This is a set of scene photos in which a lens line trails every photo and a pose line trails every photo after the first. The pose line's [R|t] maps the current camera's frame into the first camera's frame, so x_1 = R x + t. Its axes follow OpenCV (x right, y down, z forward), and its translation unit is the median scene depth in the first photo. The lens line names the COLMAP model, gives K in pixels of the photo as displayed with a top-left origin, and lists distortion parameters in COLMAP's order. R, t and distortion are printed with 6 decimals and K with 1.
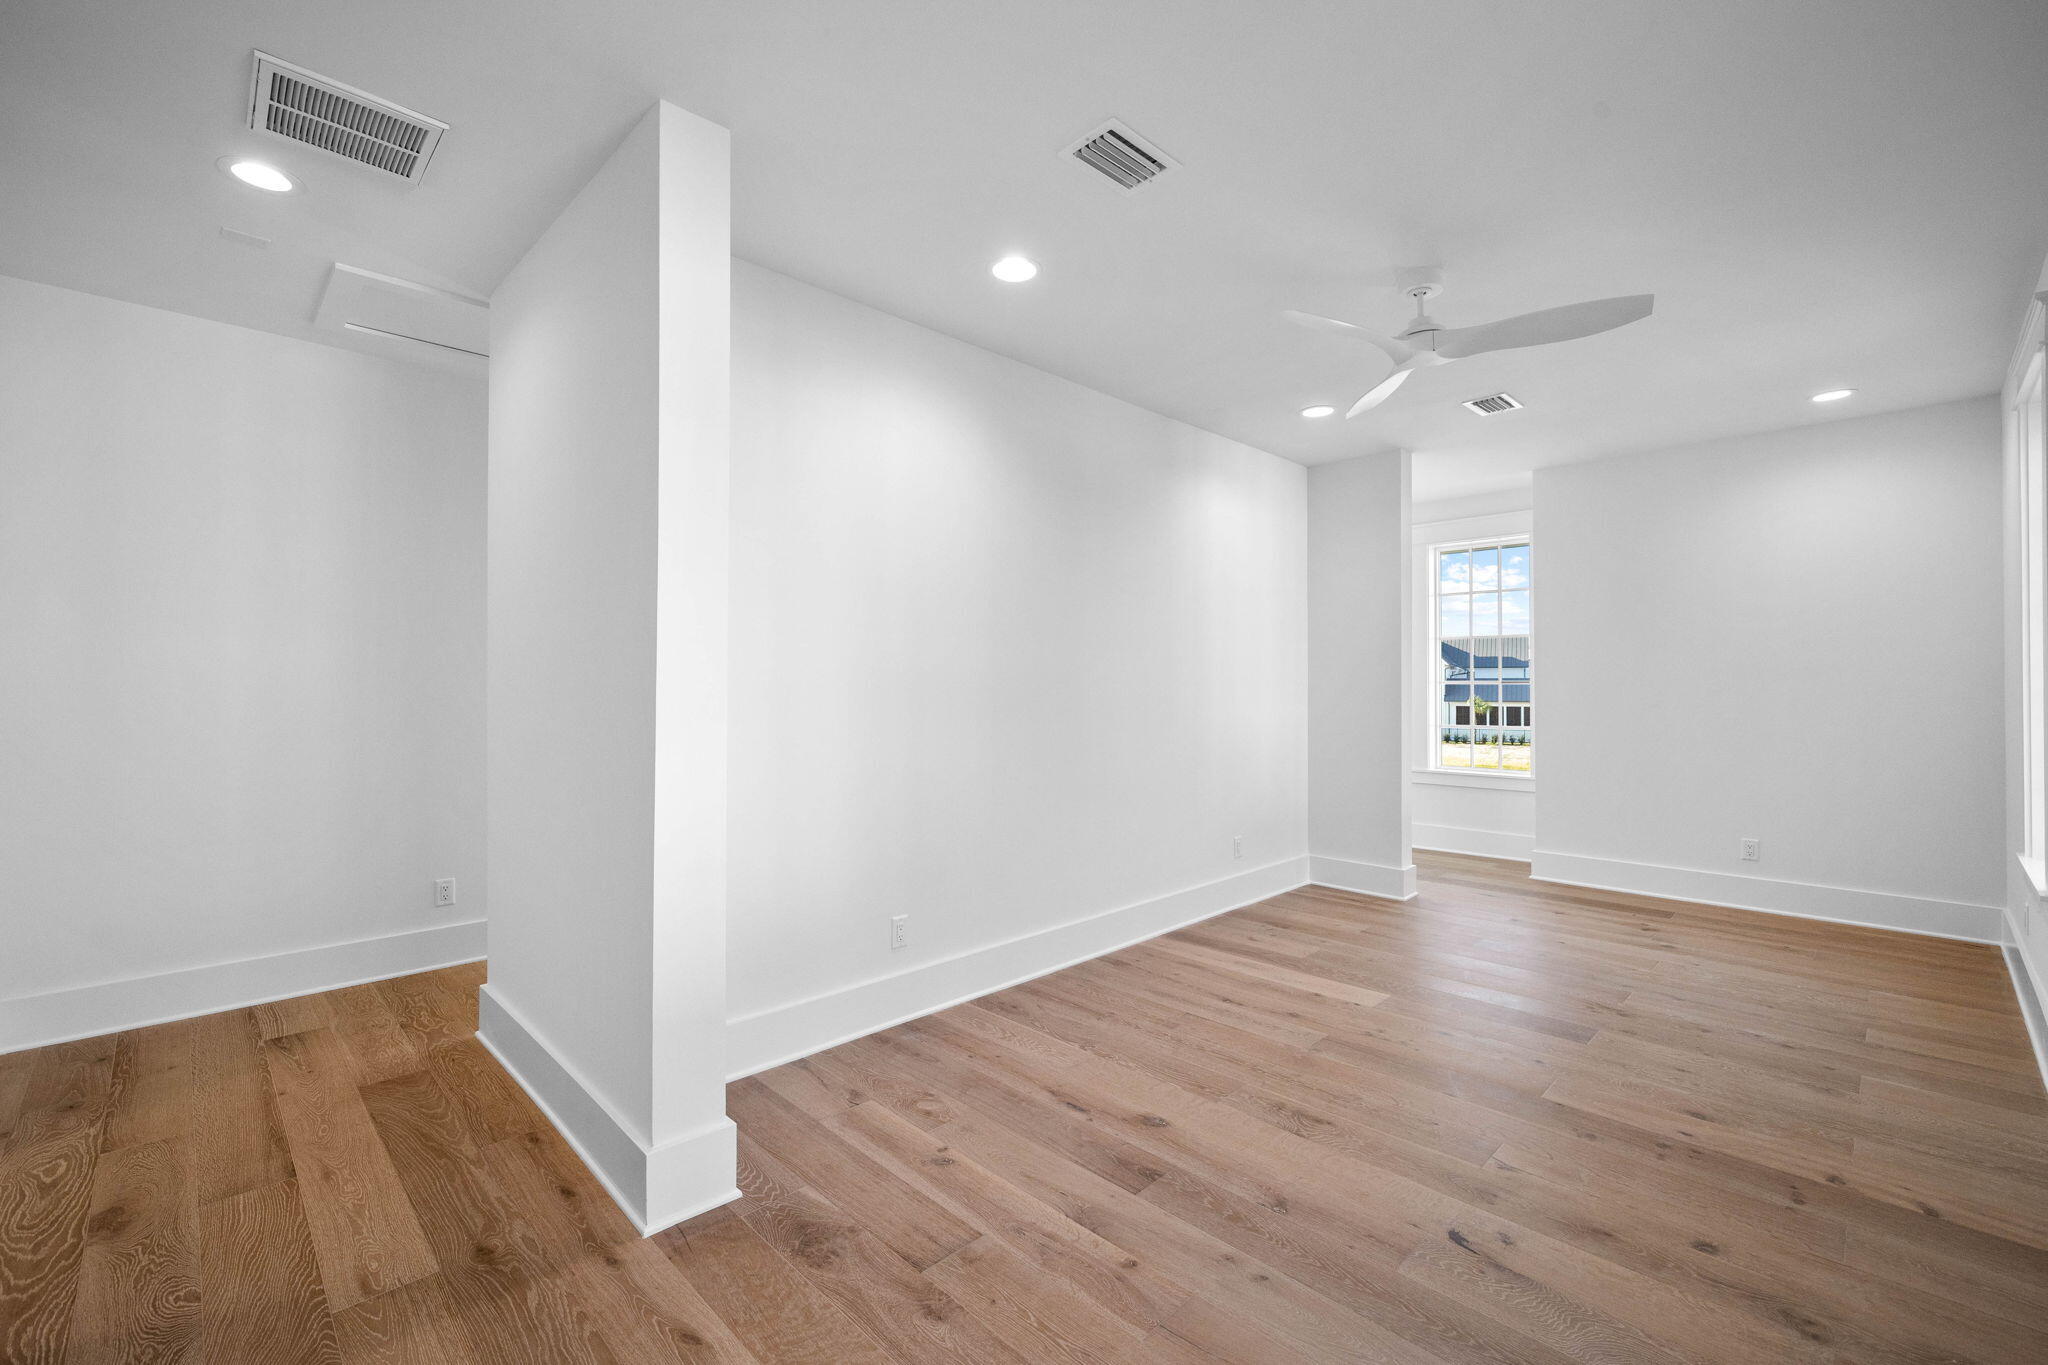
lens RADIAL K [[875.6, 0, 1015.9], [0, 875.6, 685.2], [0, 0, 1]] dist [0.000746, 0.000030]
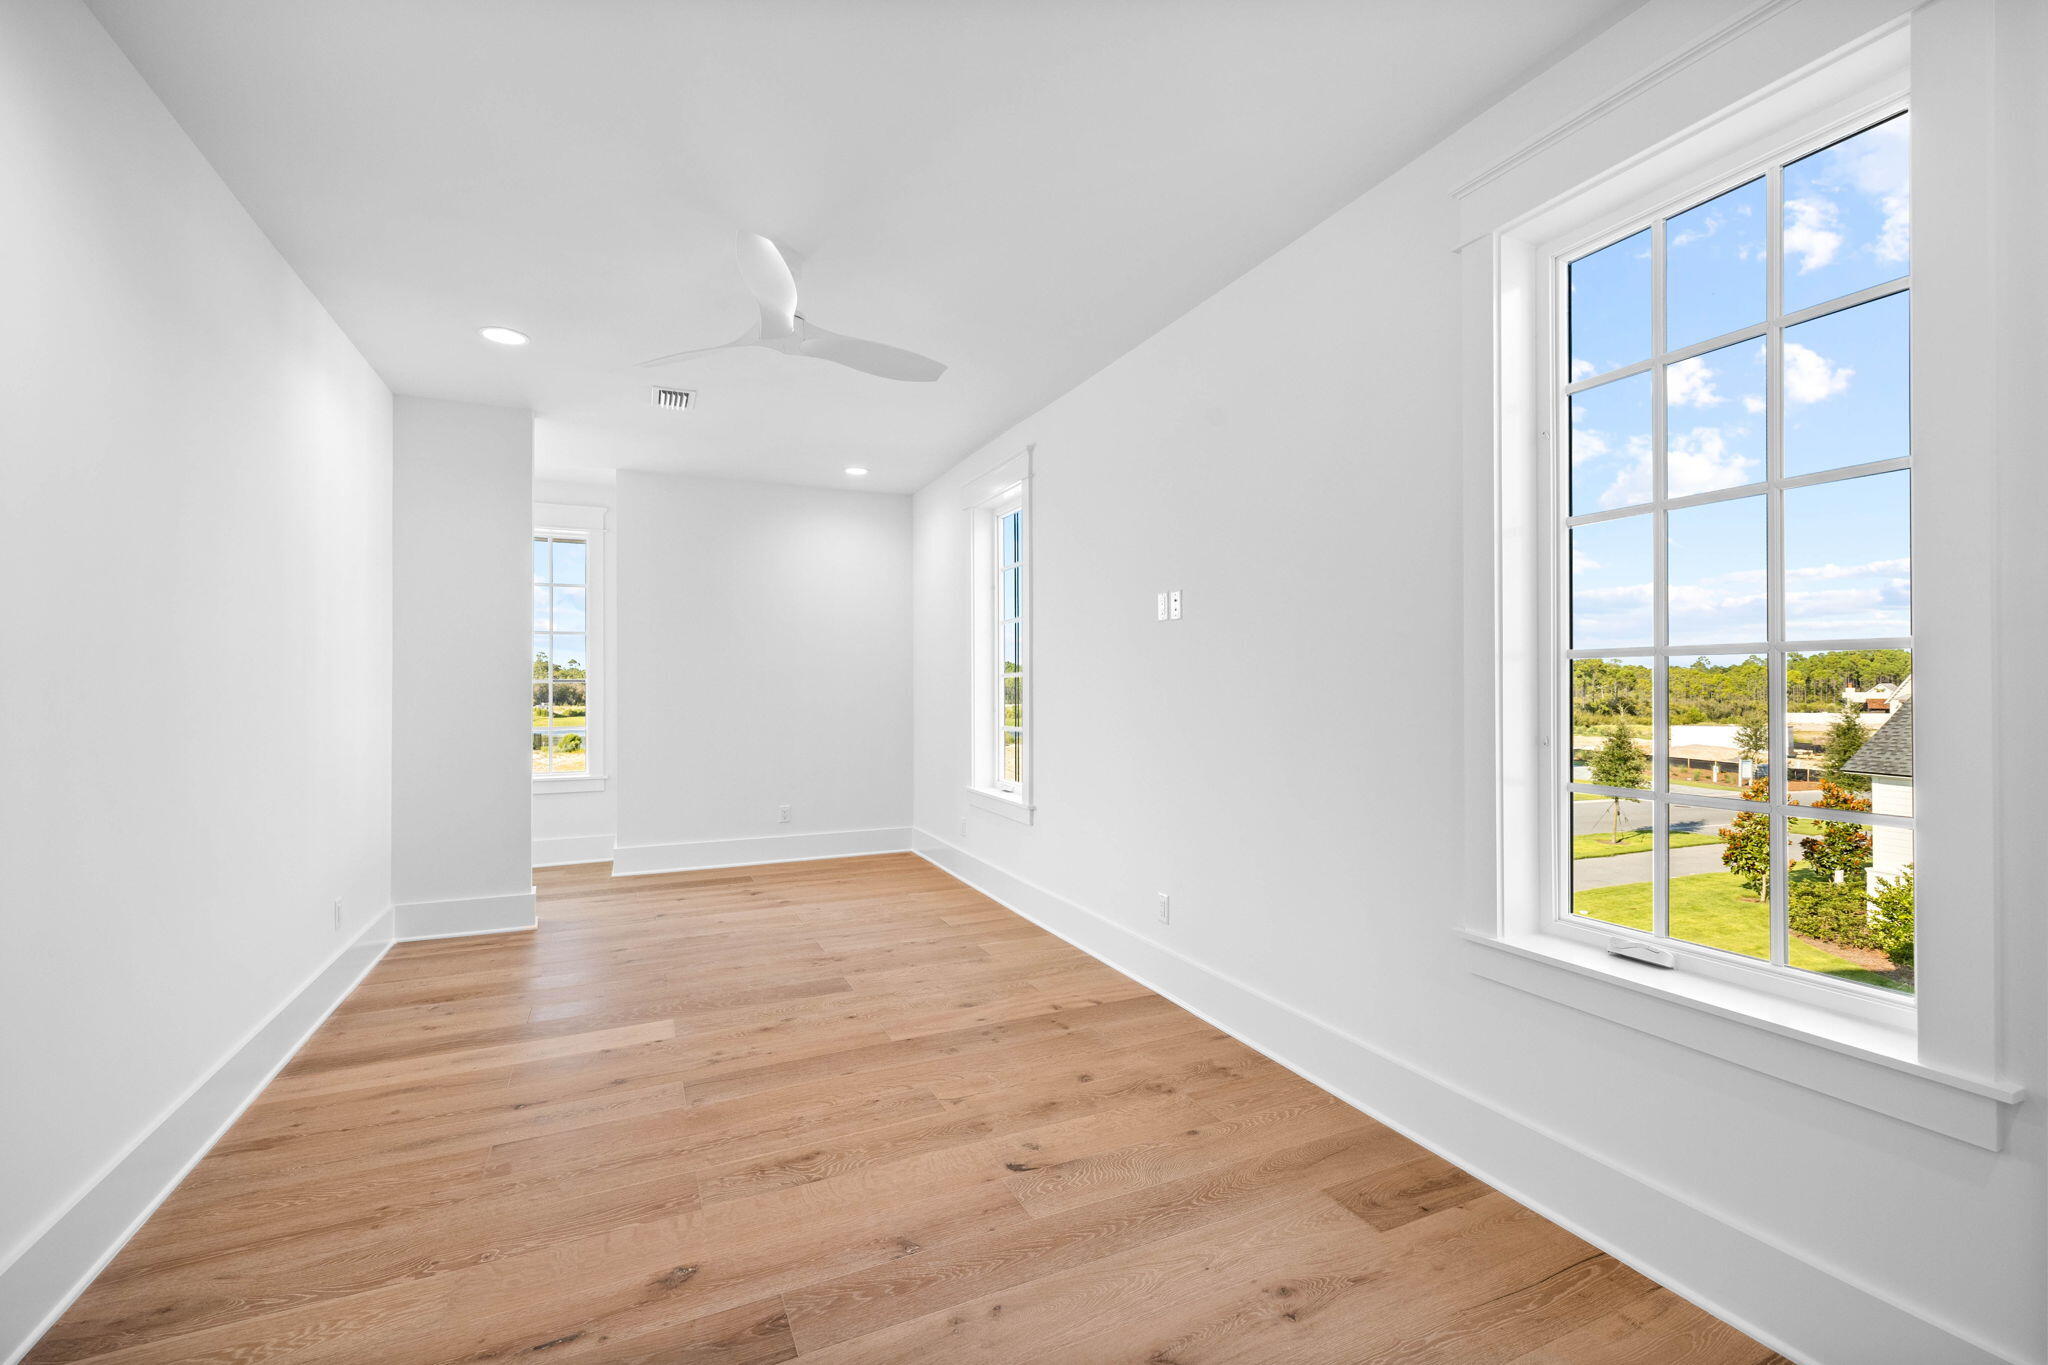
lens RADIAL K [[875.6, 0, 1015.9], [0, 875.6, 685.2], [0, 0, 1]] dist [0.000746, 0.000030]
pose [[0.318237, 0.003201, 0.948006, -0.343199], [0.003938, 0.999981, -0.004698, 0.015191], [-0.948003, 0.005228, 0.318219, 0.400811]]
